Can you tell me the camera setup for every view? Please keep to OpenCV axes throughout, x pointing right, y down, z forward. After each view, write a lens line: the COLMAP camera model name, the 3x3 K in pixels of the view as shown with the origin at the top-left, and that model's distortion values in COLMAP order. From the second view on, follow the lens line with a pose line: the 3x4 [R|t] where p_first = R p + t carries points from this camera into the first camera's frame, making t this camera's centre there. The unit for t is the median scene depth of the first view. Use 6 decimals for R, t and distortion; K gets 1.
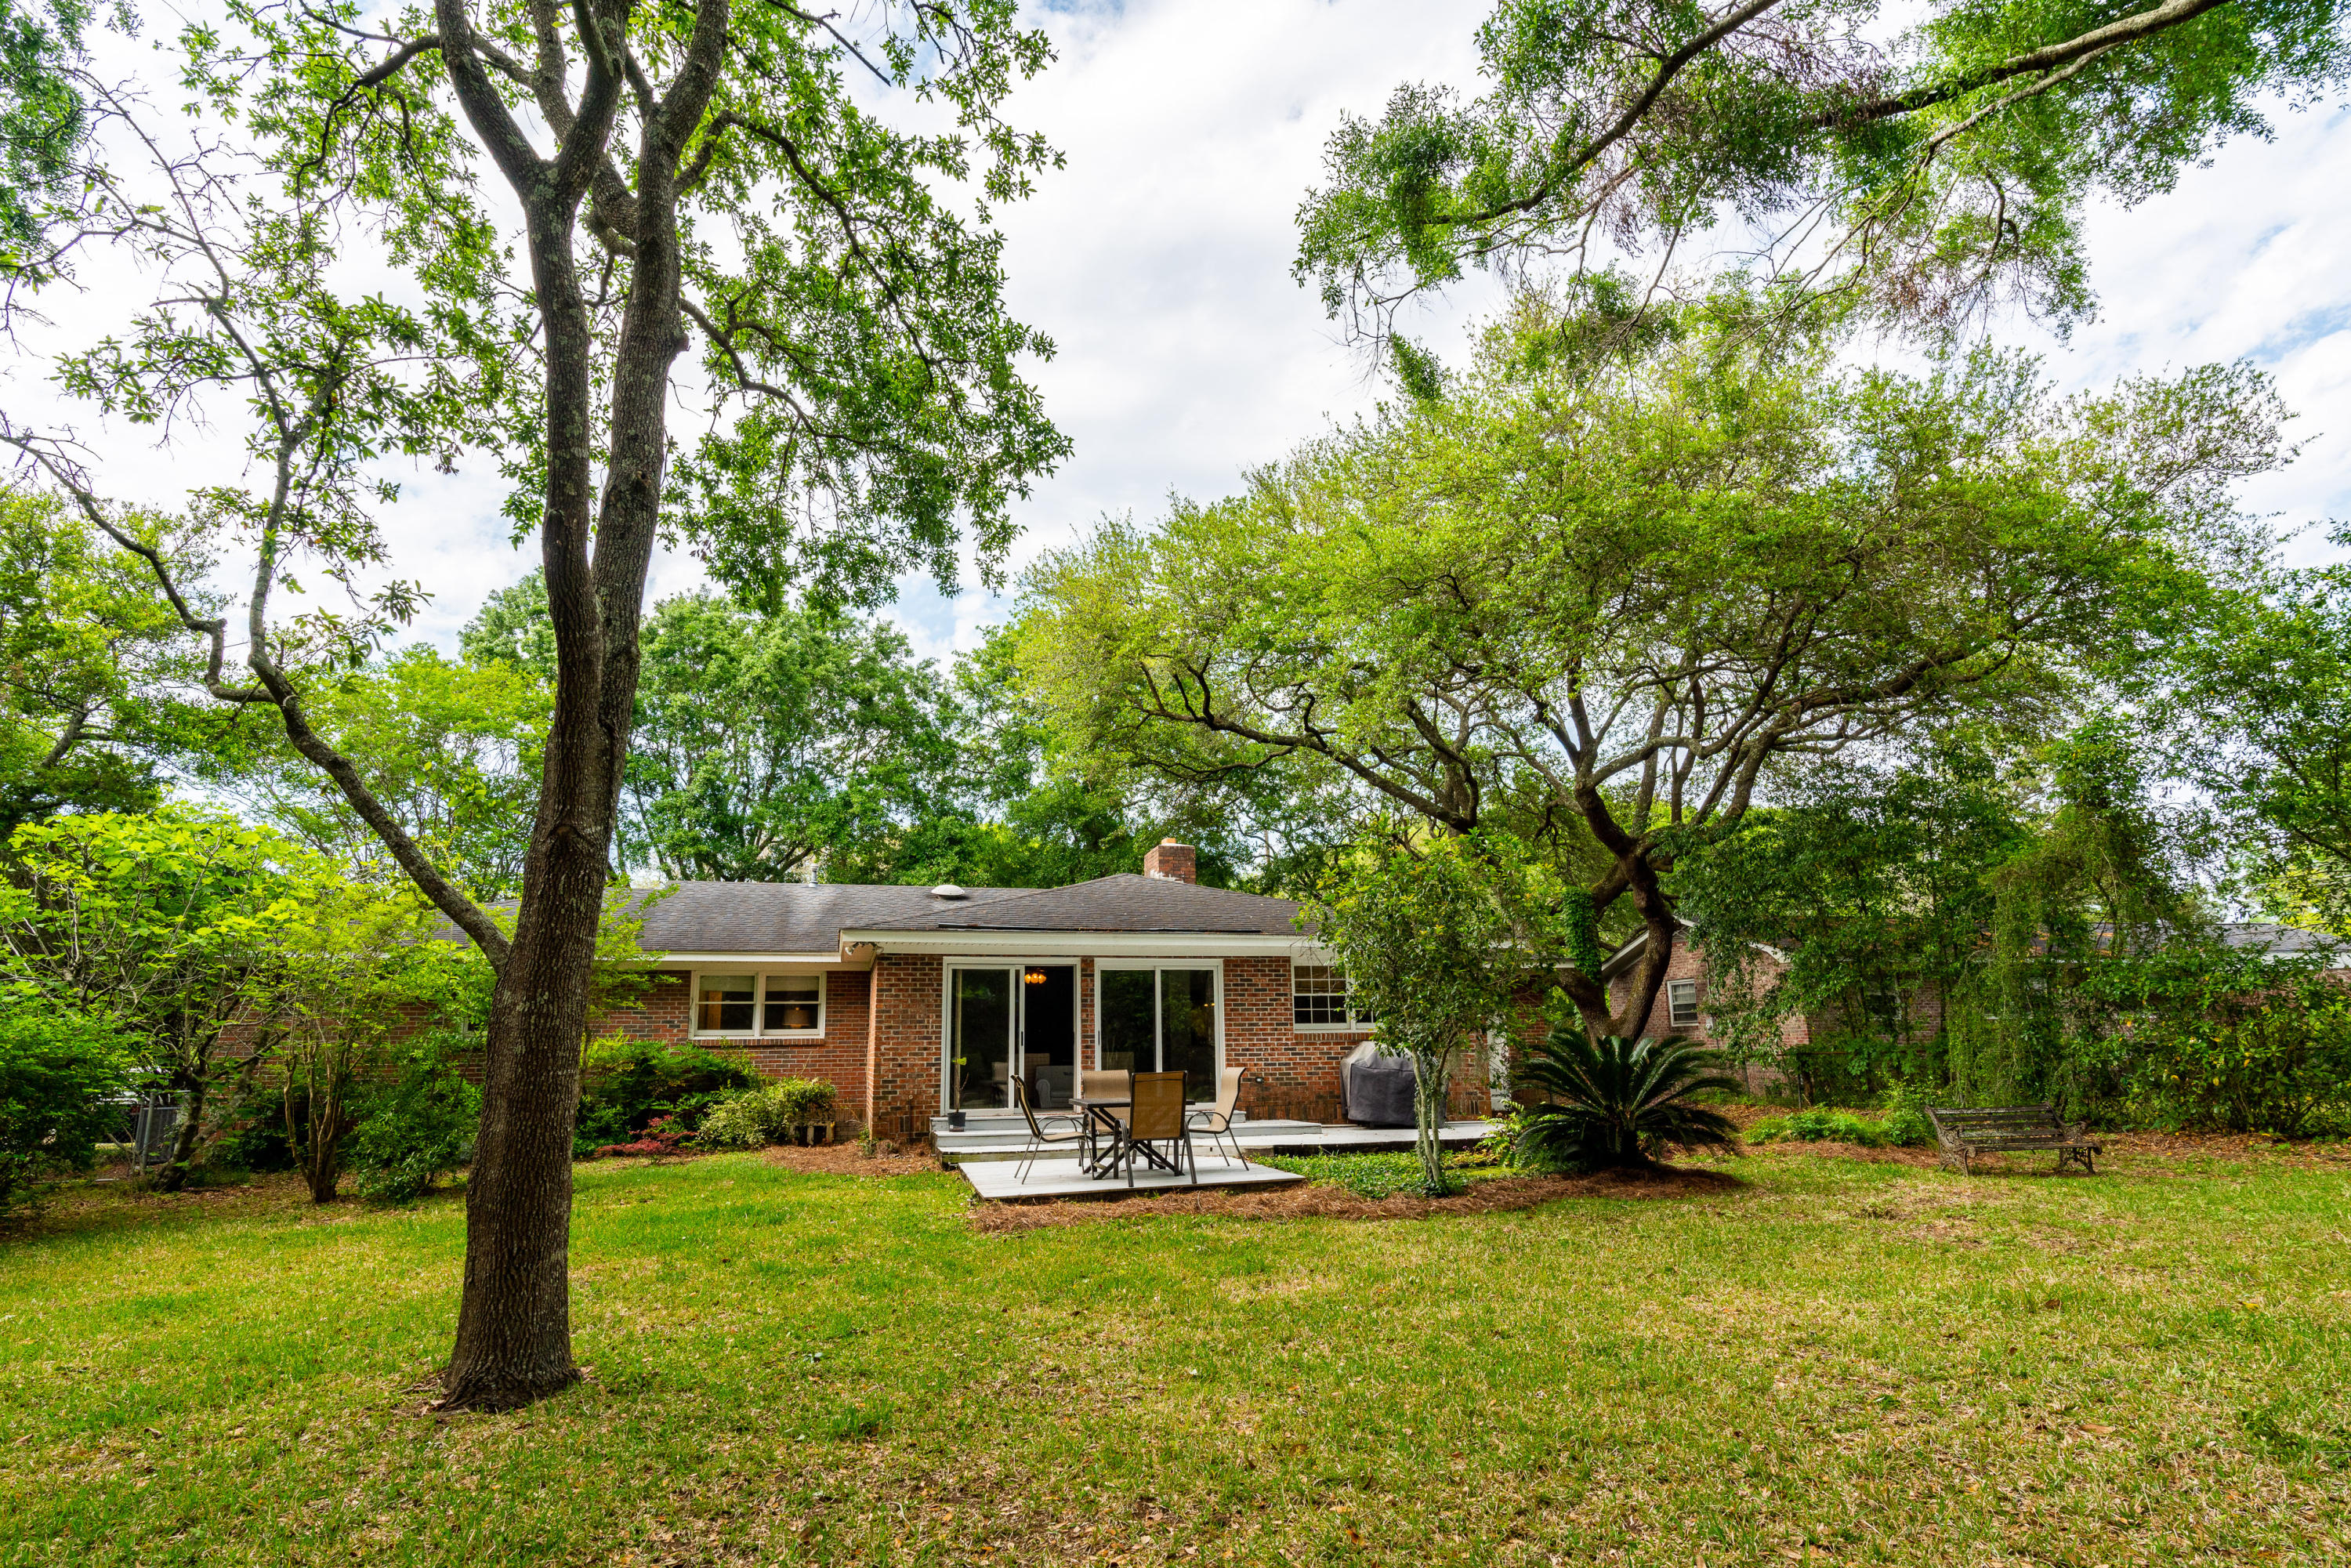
lens RADIAL K [[1226.7, 0, 1173.4], [0, 1226.7, 780.1], [0, 0, 1]] dist [-0.001449, 0.000827]
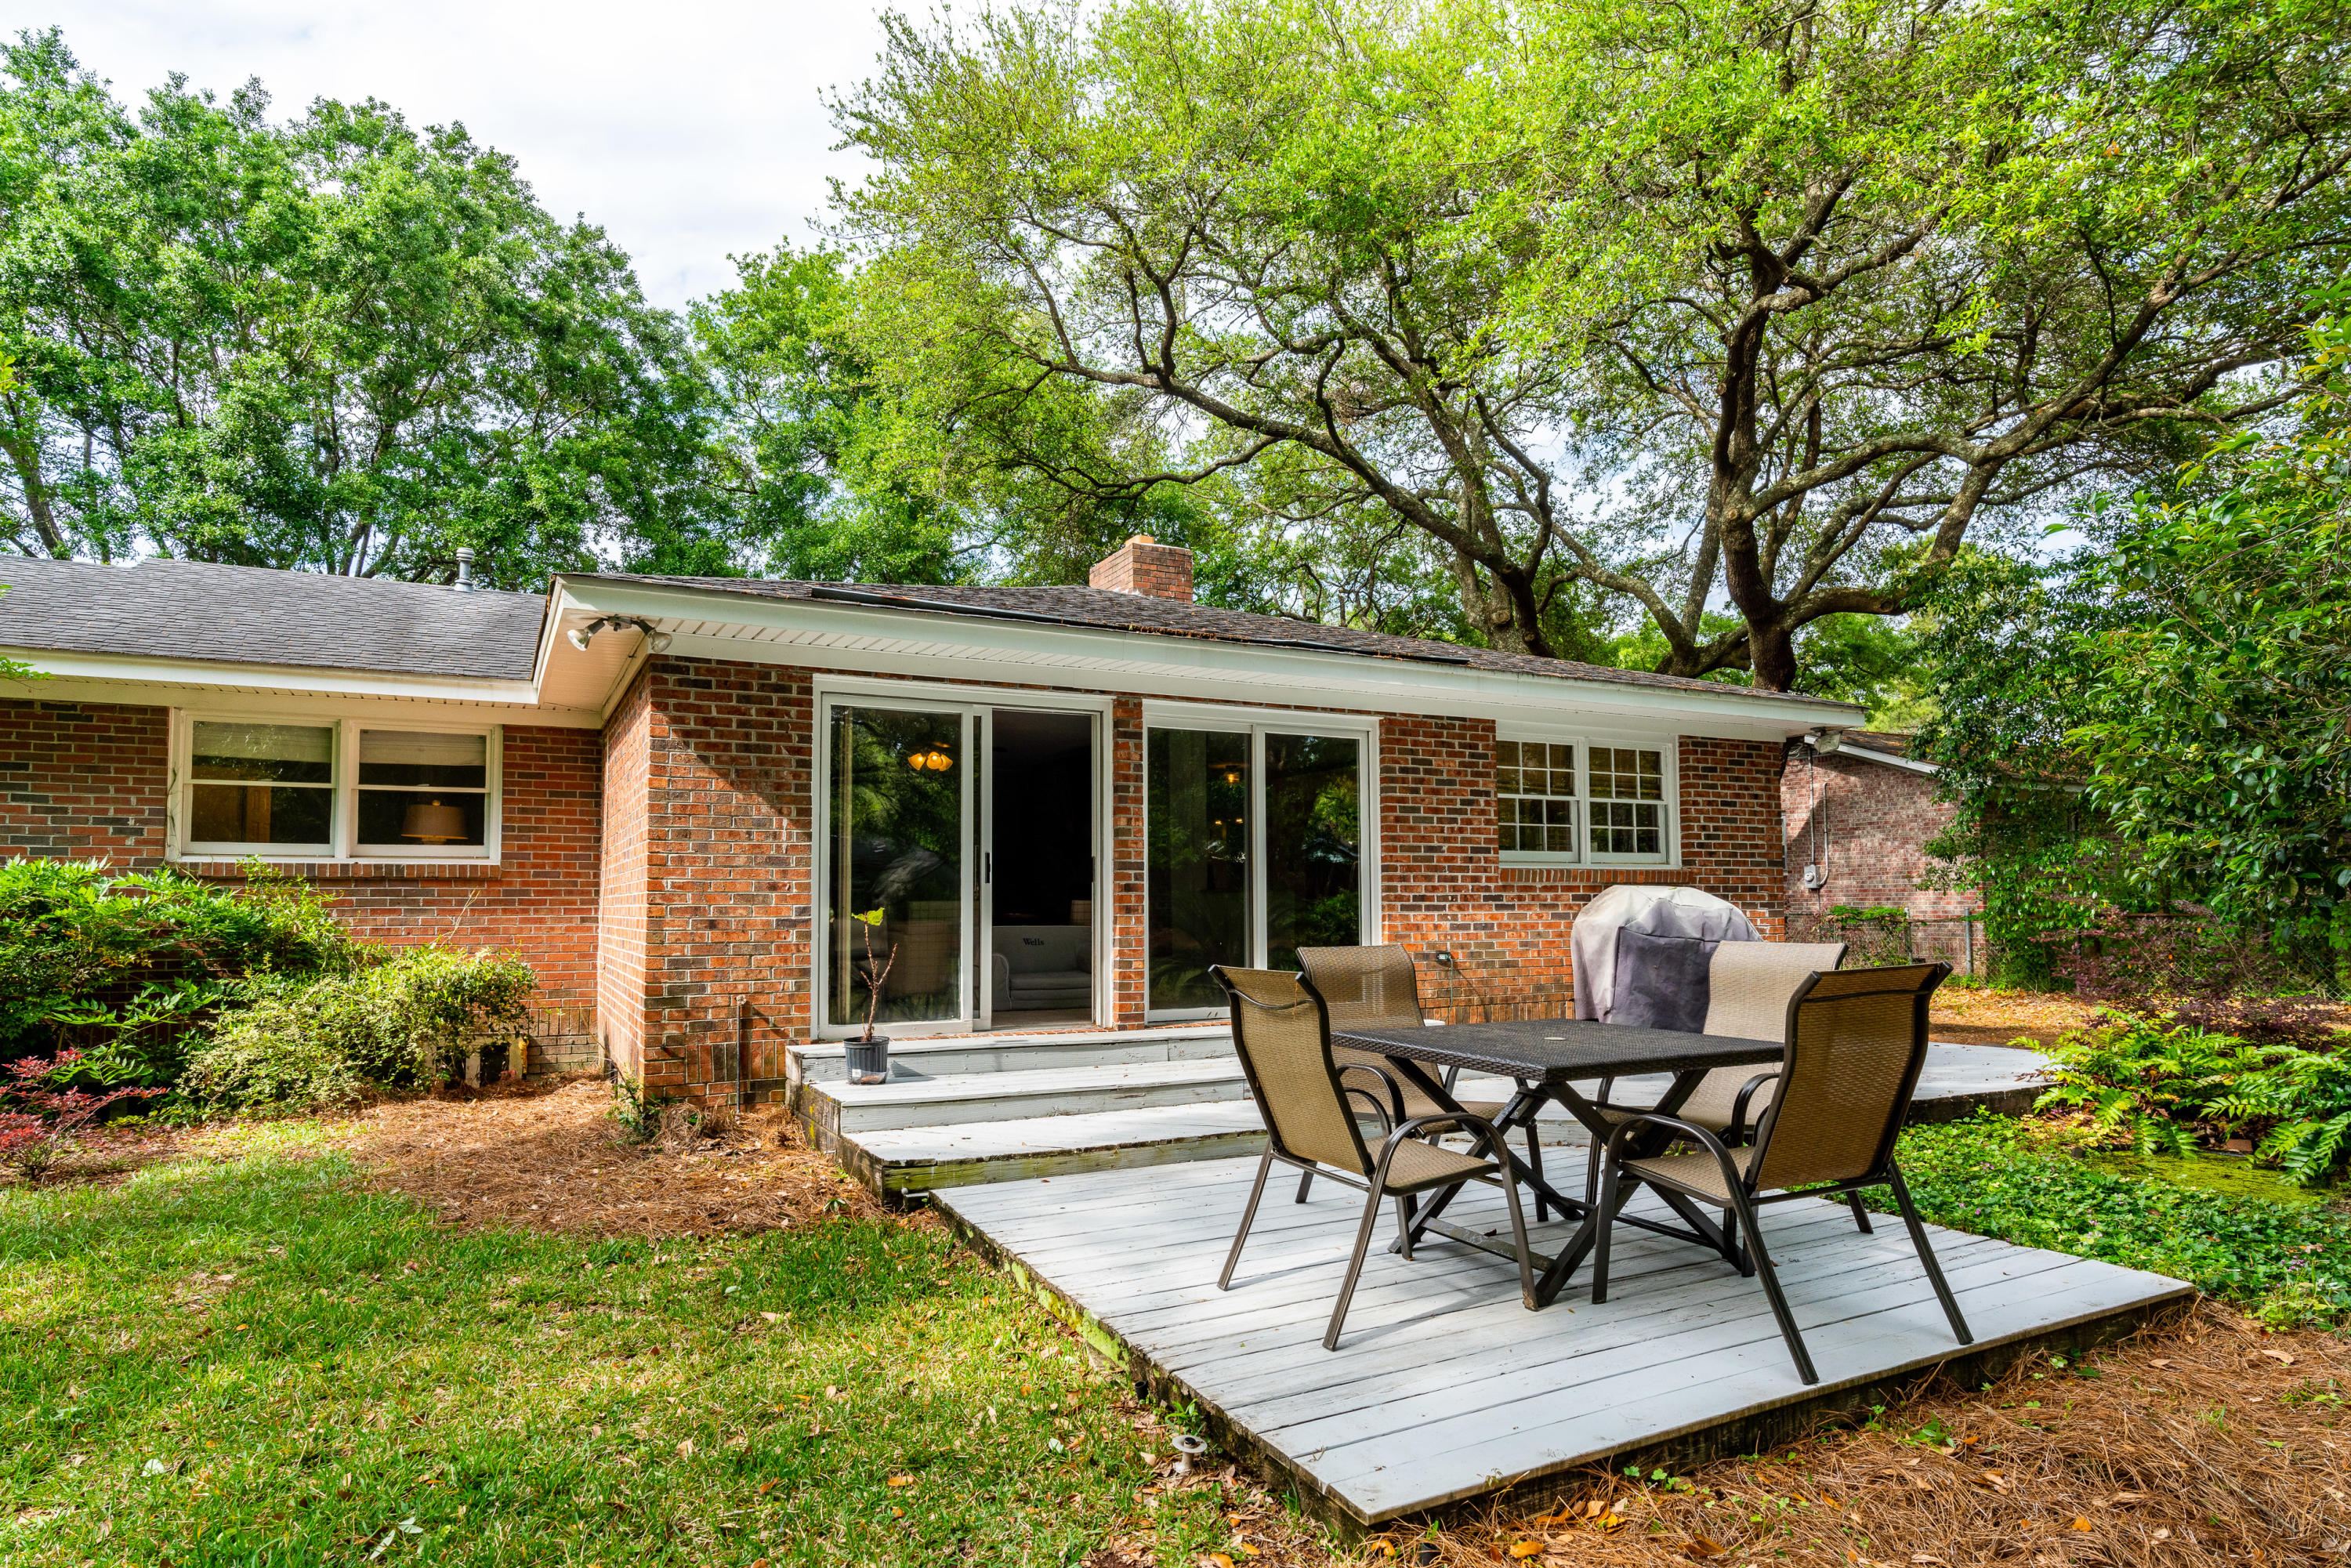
lens RADIAL K [[1340.7, 0, 1179.2], [0, 1340.7, 792.9], [0, 0, 1]] dist [-0.005457, -0.000543]
pose [[0.976479, 0.028581, 0.213710, -0.151649], [-0.056537, 0.990434, 0.125872, 0.111426], [-0.208068, -0.134994, 0.968754, 0.485578]]
